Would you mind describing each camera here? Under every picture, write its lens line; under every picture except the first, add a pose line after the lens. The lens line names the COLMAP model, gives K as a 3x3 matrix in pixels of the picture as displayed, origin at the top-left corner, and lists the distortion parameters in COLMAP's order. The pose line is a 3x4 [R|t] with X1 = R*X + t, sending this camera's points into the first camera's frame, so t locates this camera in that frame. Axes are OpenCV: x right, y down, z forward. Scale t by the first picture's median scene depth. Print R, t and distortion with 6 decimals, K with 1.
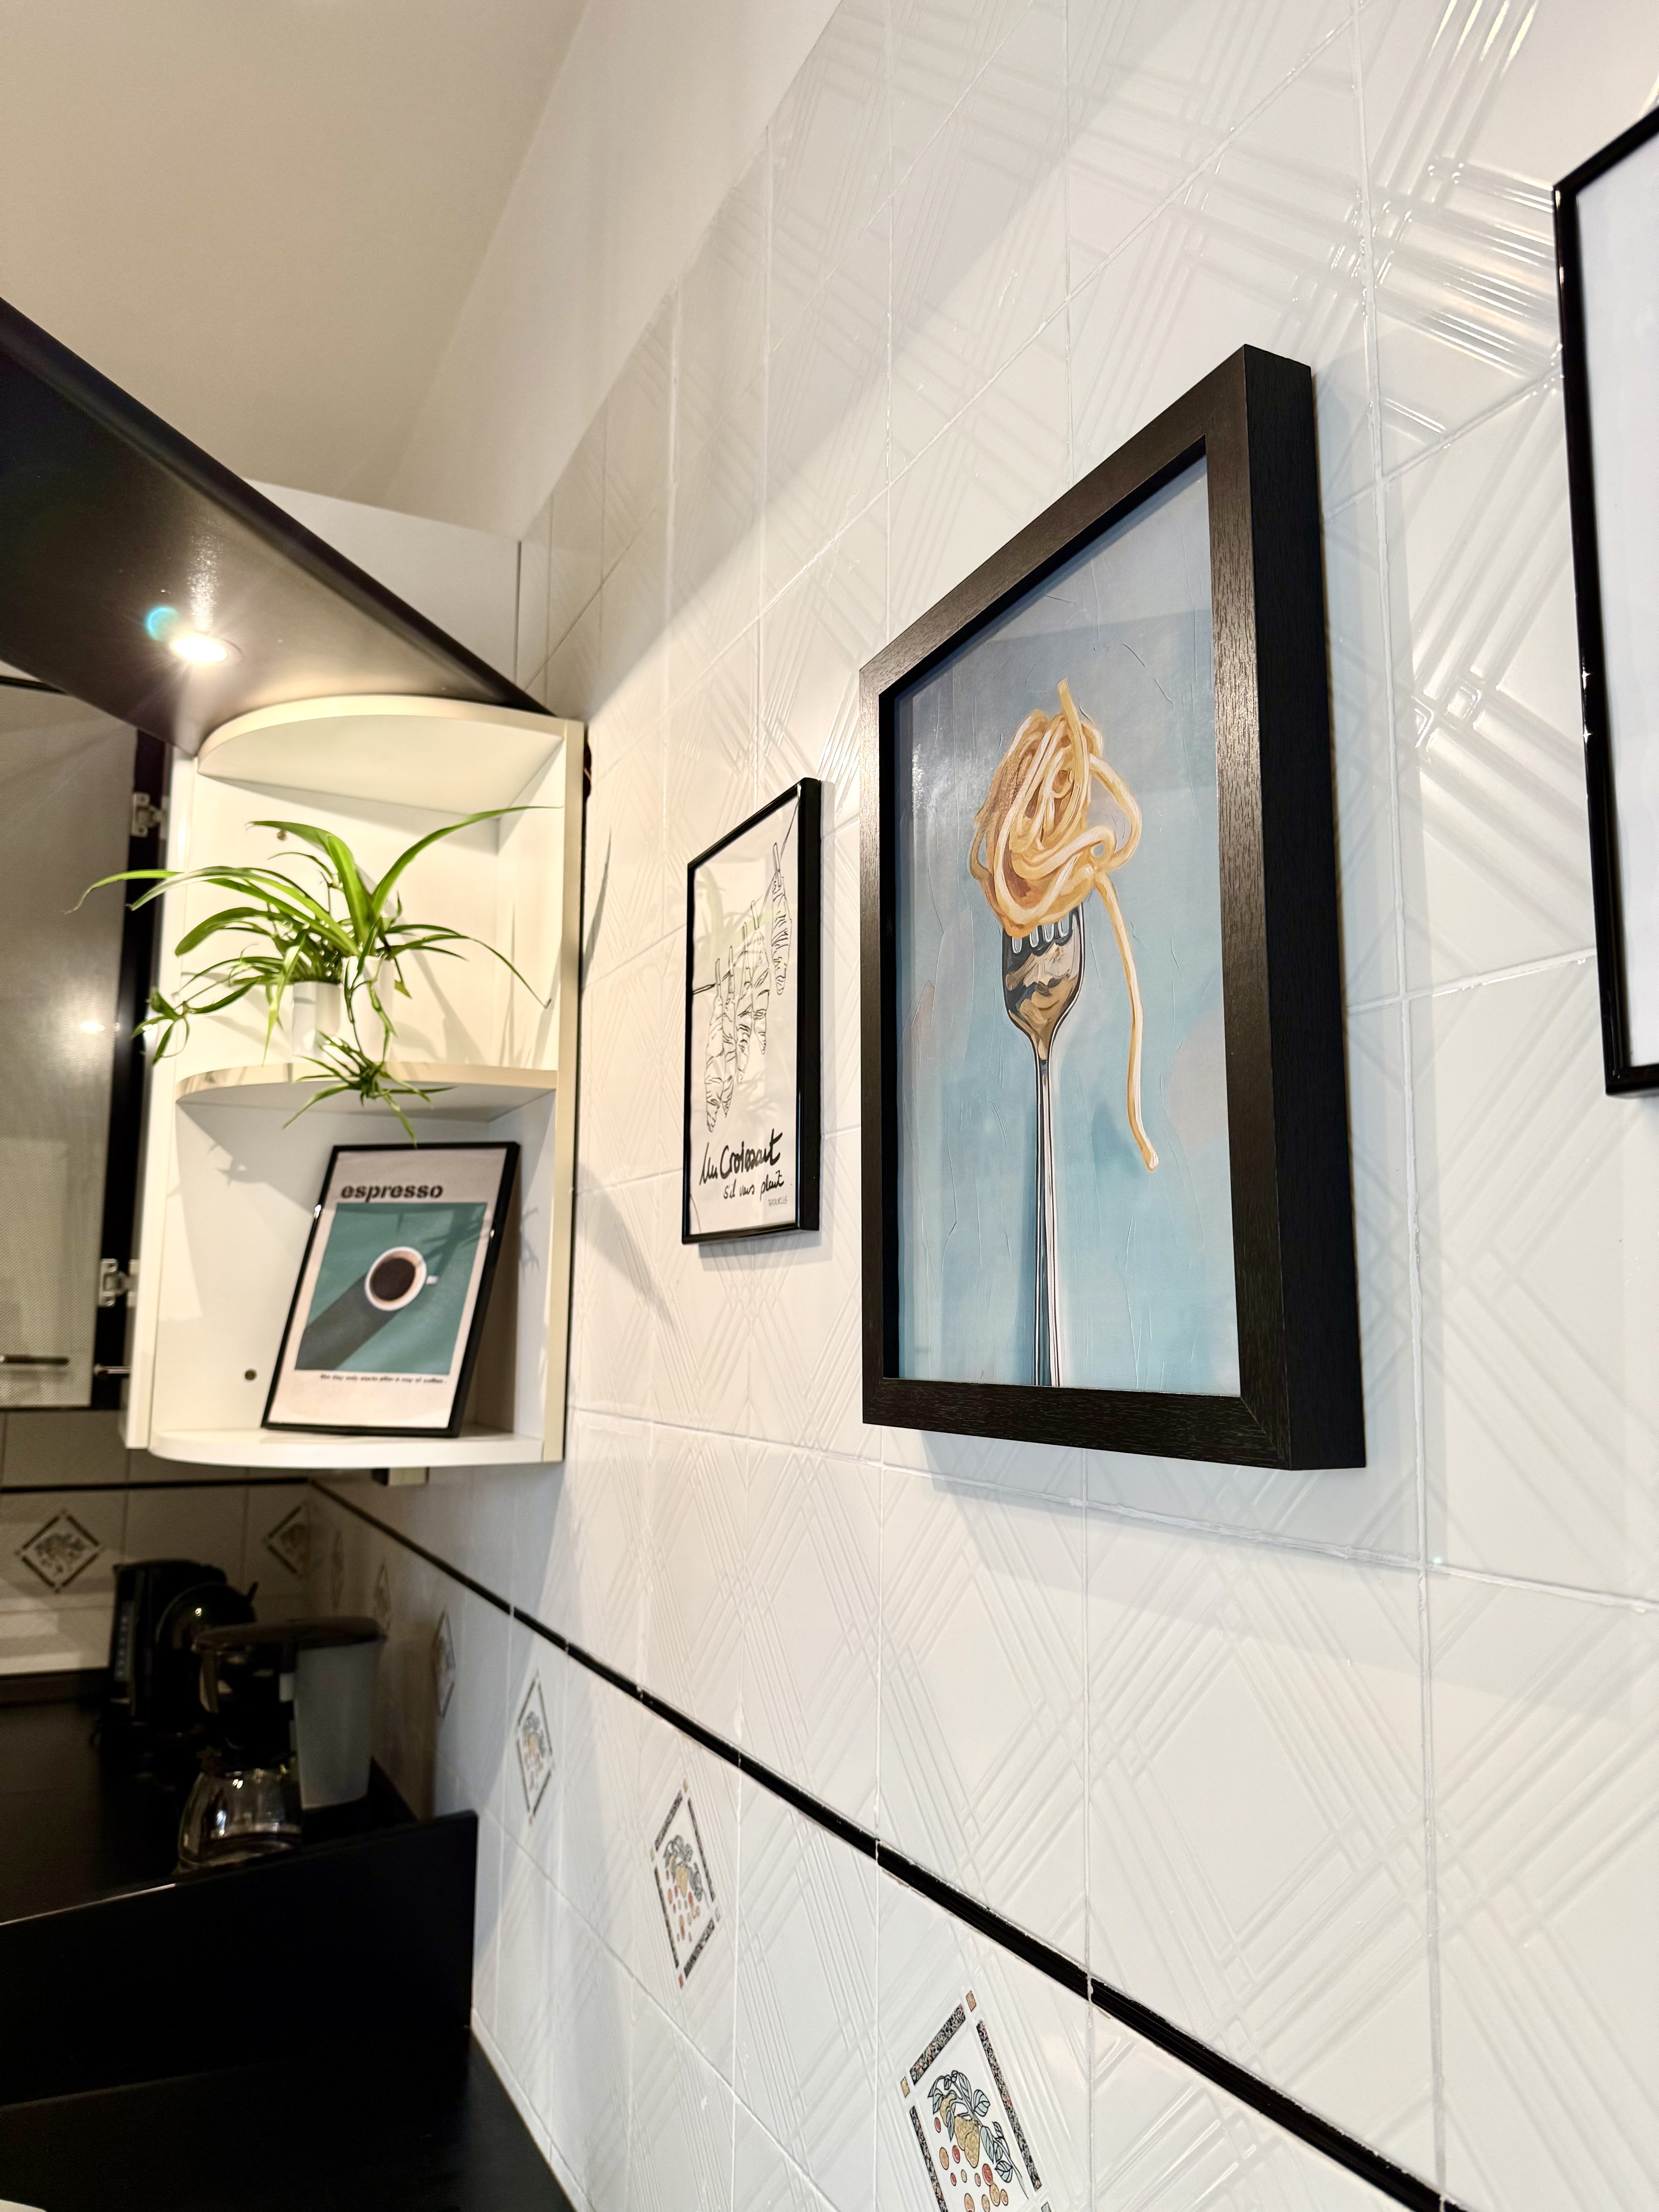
lens RADIAL K [[1549.8, 0, 833.2], [0, 1549.8, 1116.1], [0, 0, 1]] dist [0.142013, -0.267514]
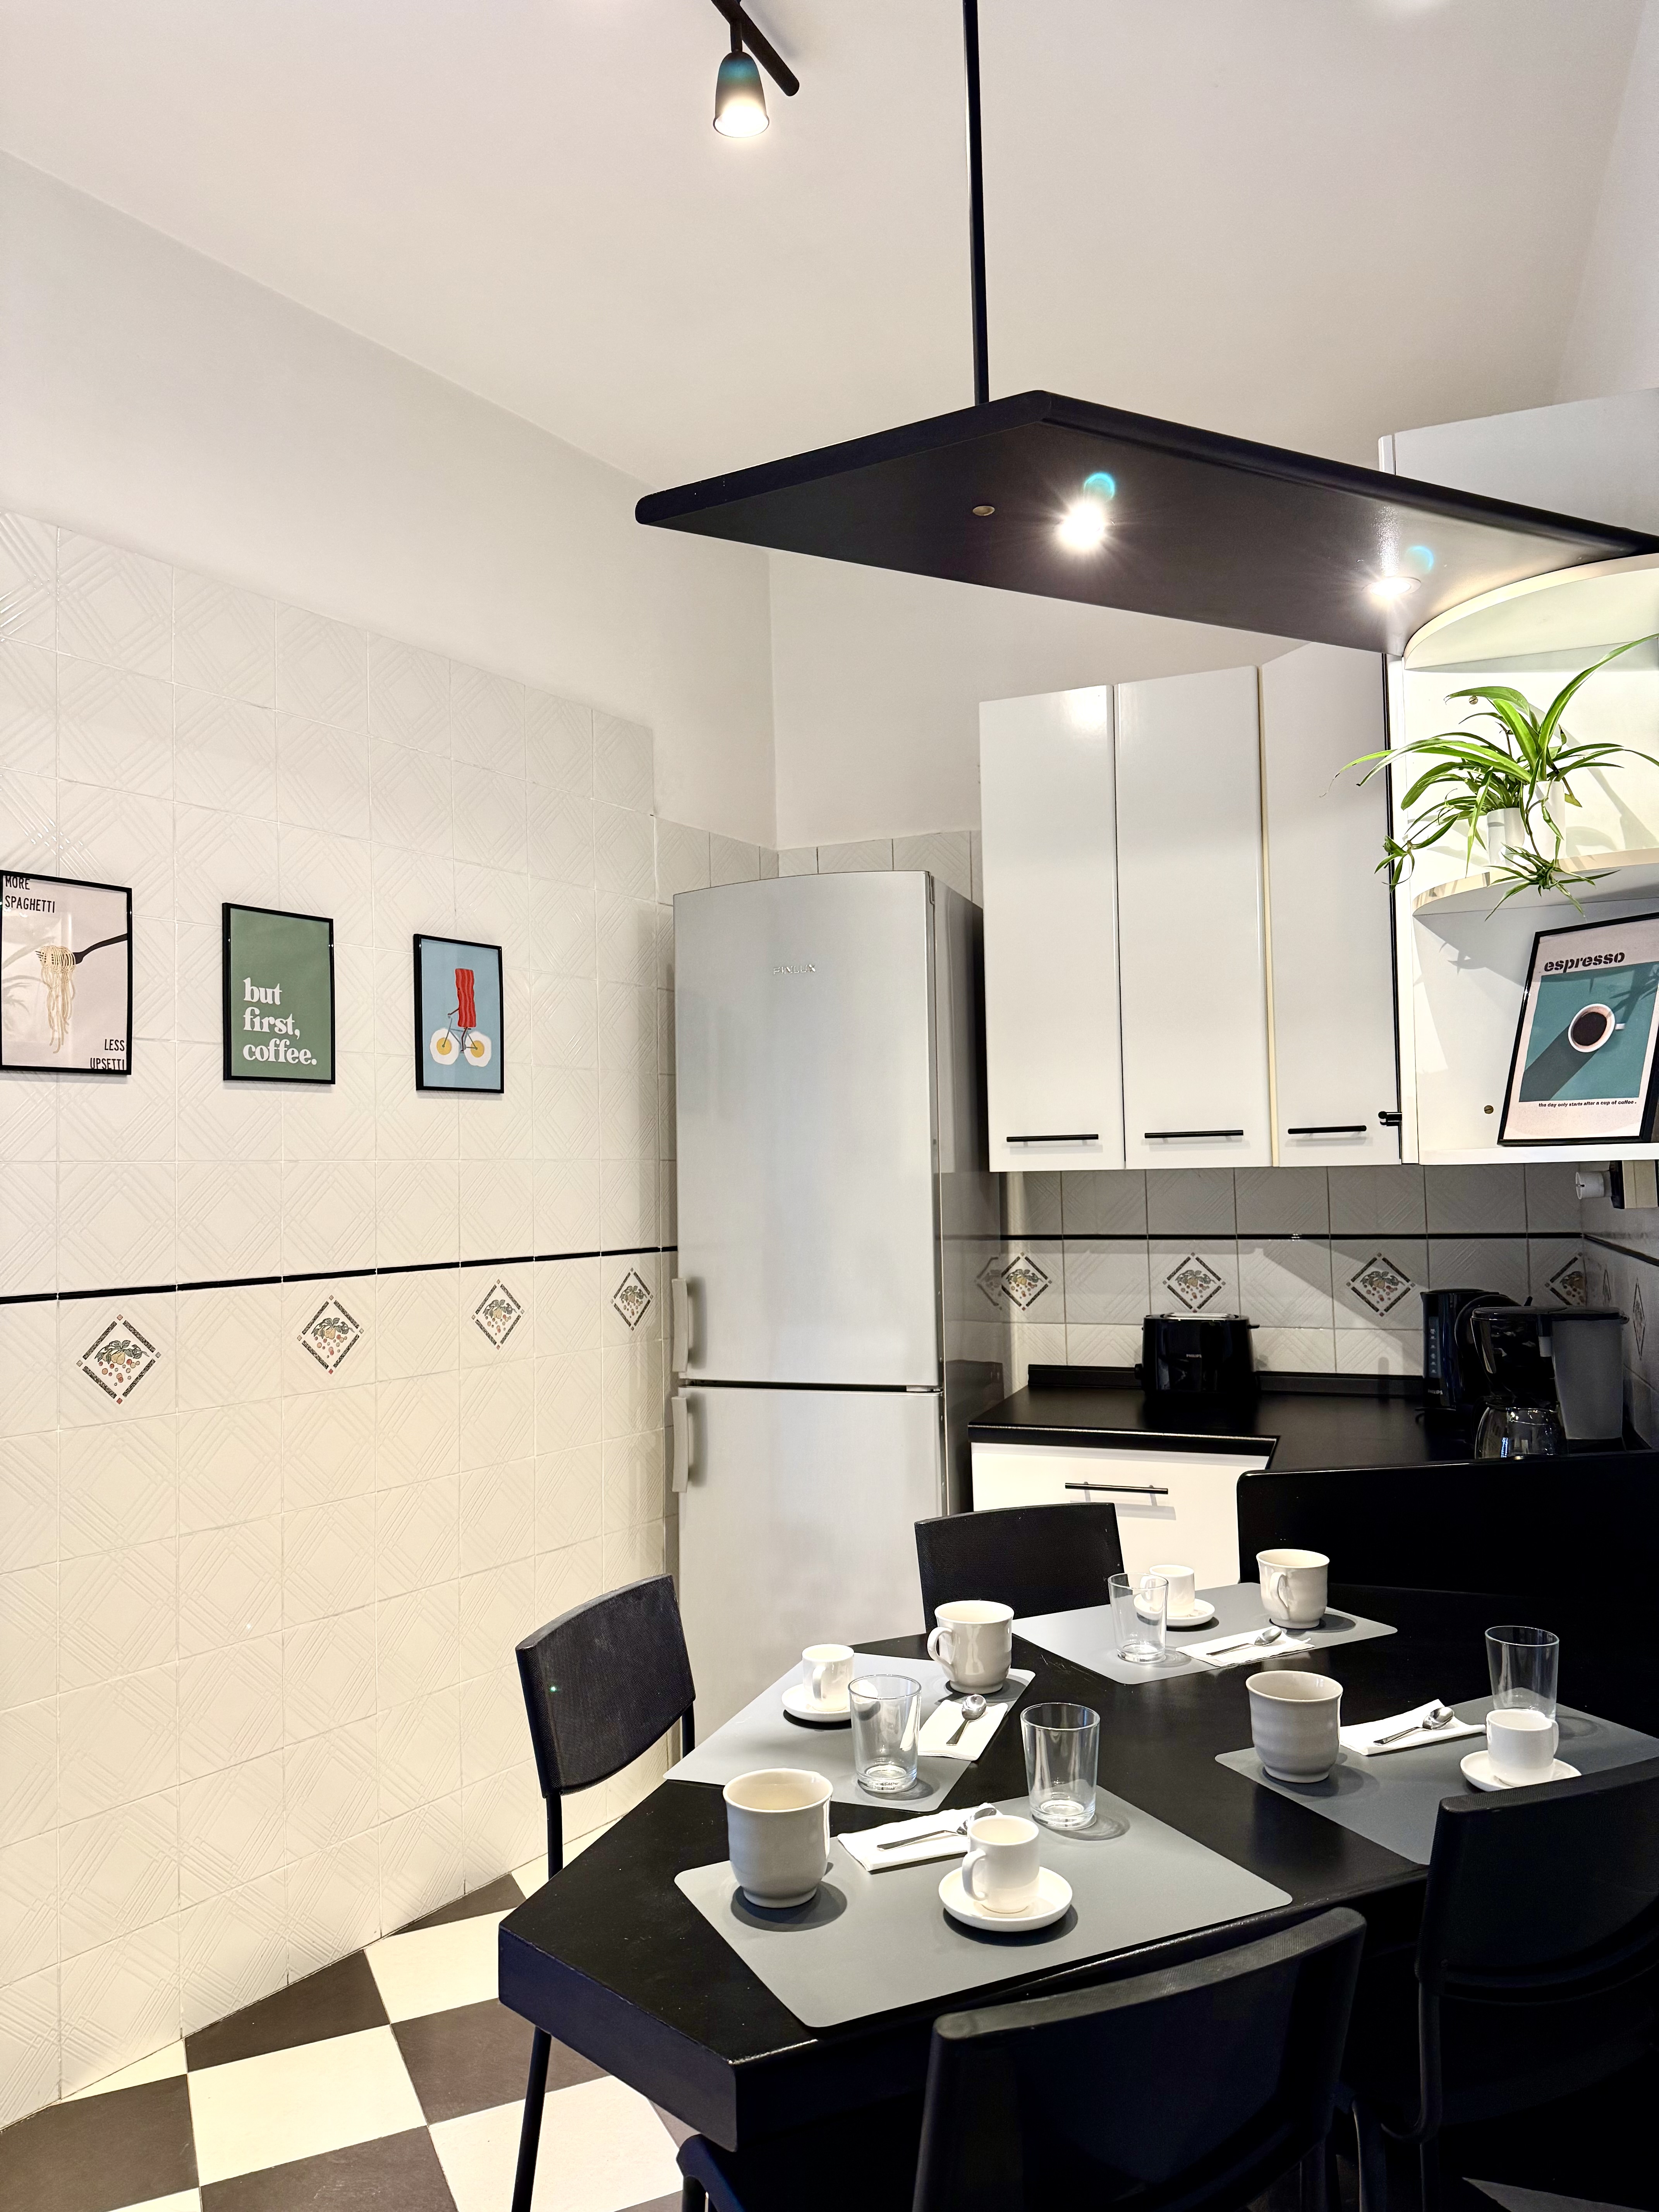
lens RADIAL K [[1577.8, 0, 824.8], [0, 1577.8, 1115.3], [0, 0, 1]] dist [0.008591, -0.008421]
pose [[0.704172, -0.051201, -0.708181, 0.201333], [0.123432, 0.991037, 0.051082, 0.032762], [0.699218, -0.123382, 0.704181, -0.376403]]
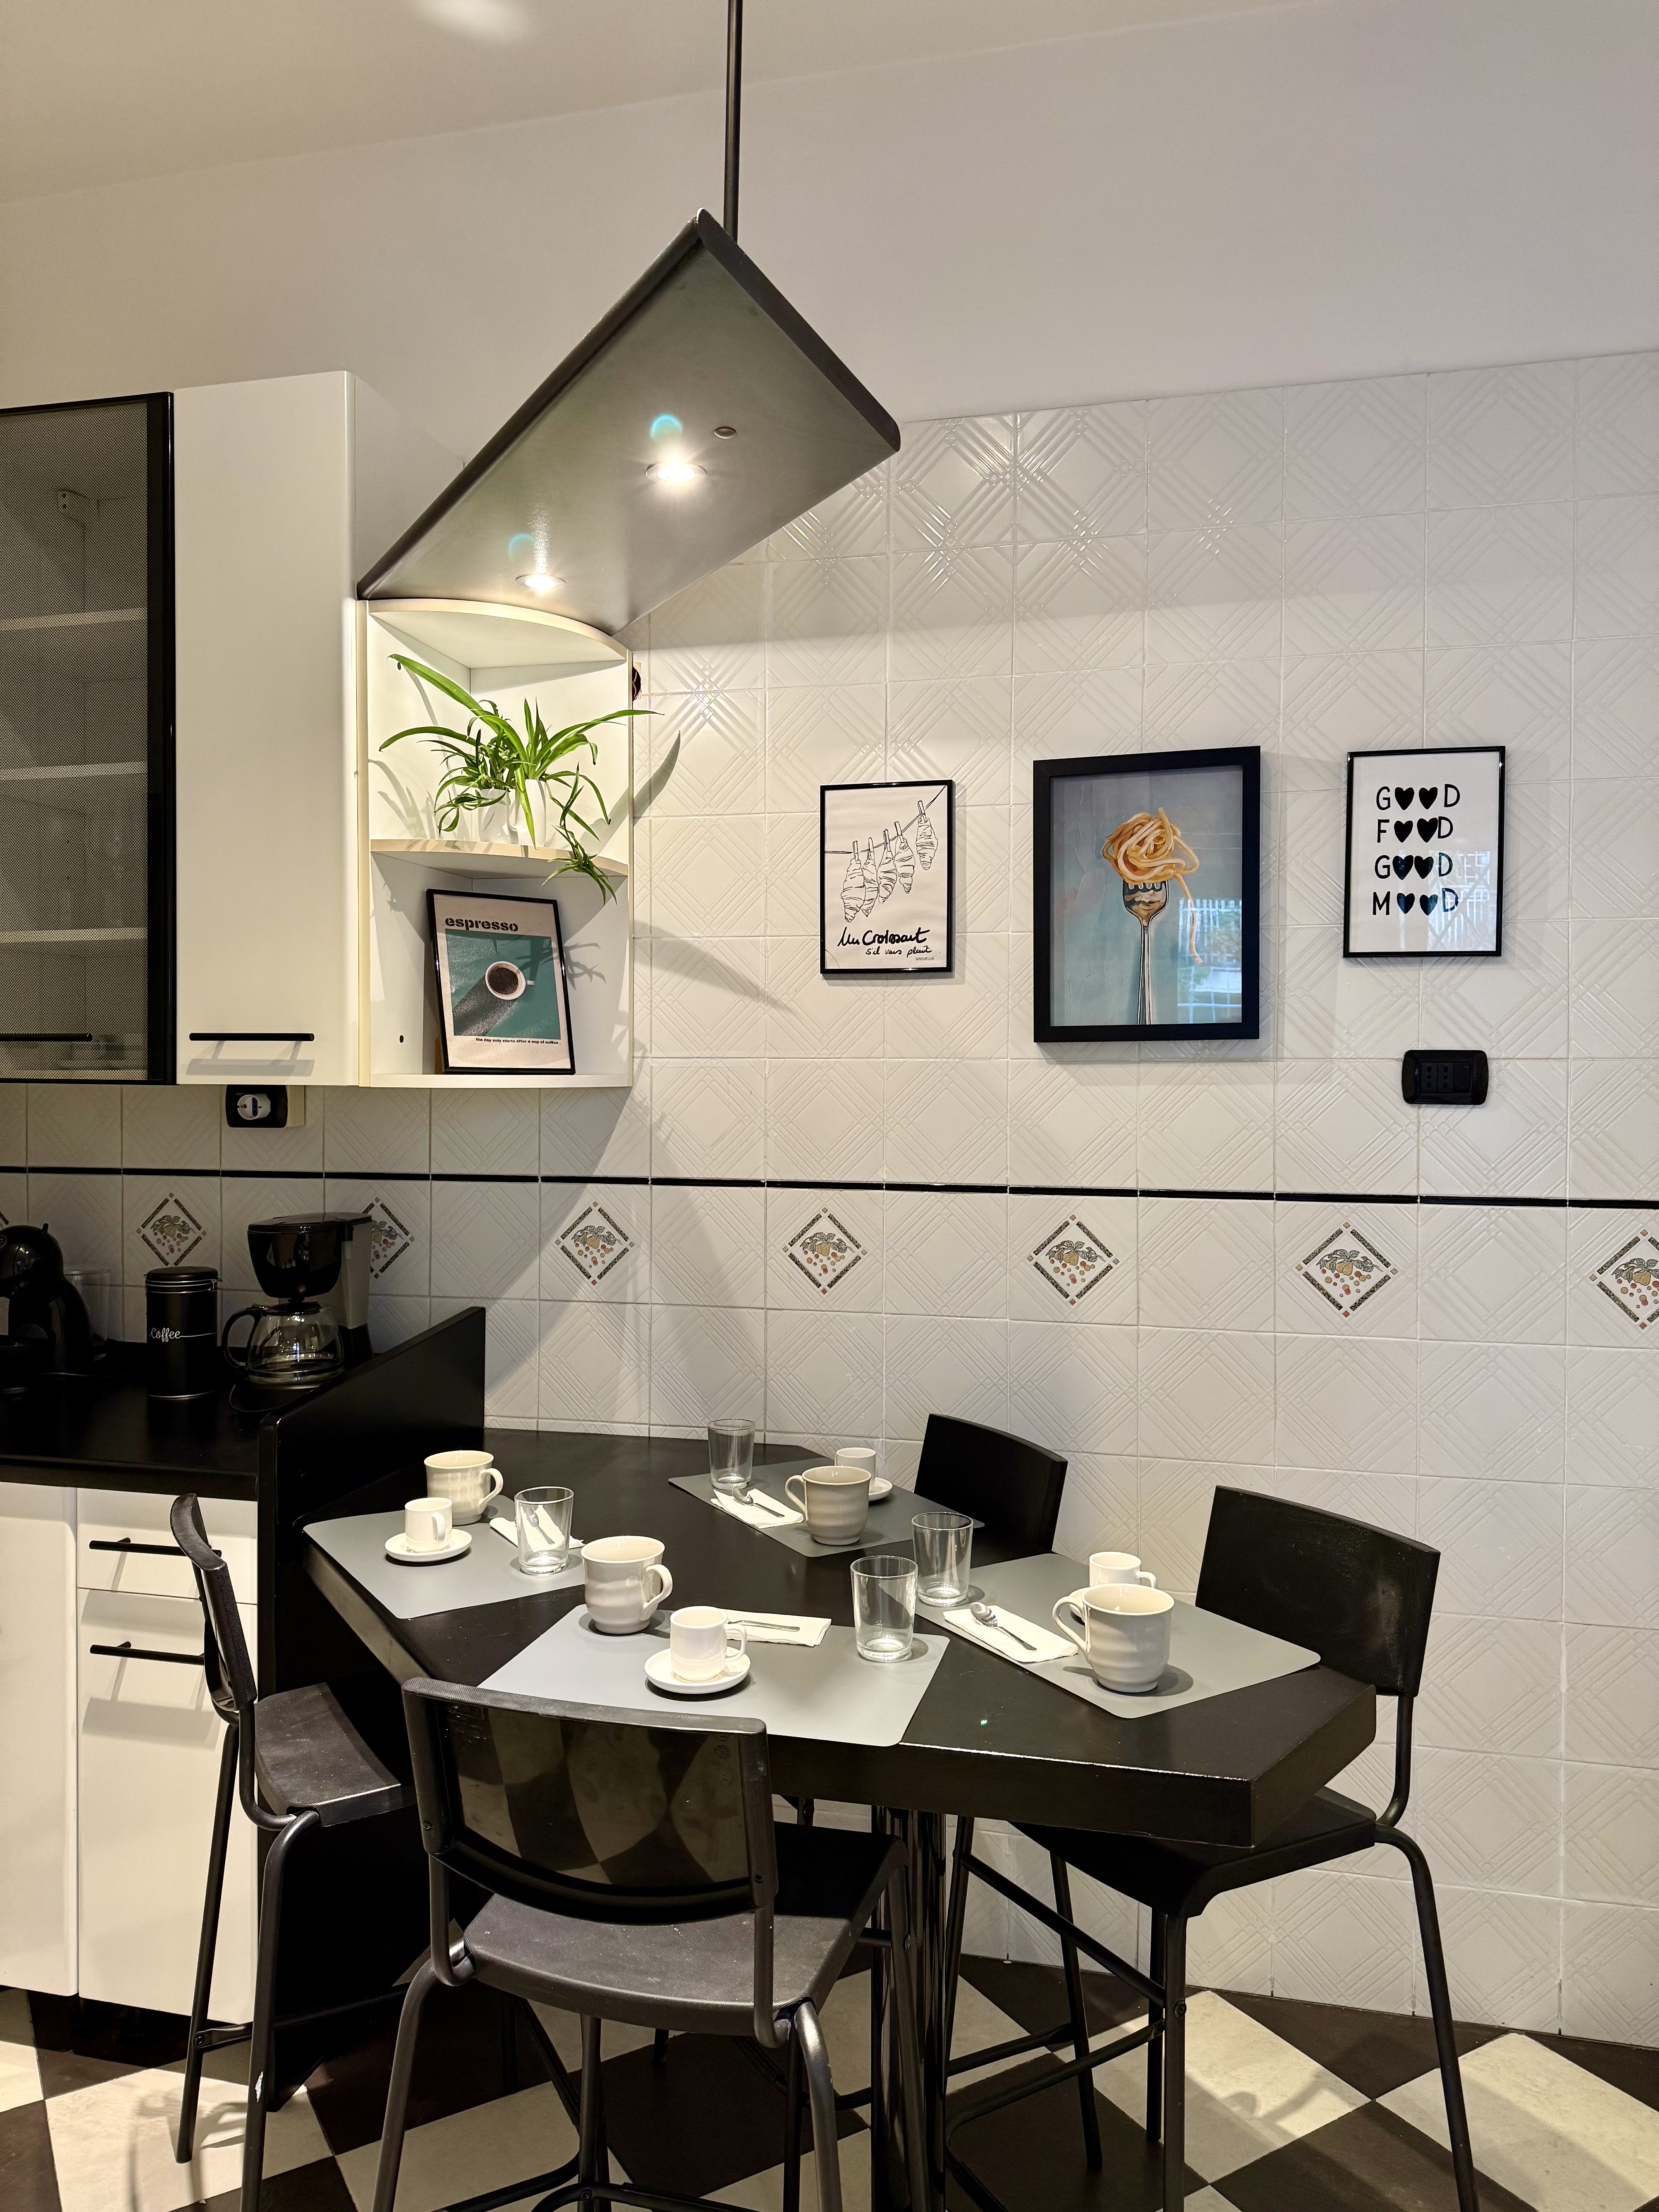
lens RADIAL K [[1549.8, 0, 833.2], [0, 1549.8, 1116.1], [0, 0, 1]] dist [0.142013, -0.267514]
pose [[0.633631, -0.023561, 0.773277, -1.379919], [-0.102520, 0.988164, 0.114115, 0.025361], [-0.766813, -0.151583, 0.623715, -0.292655]]
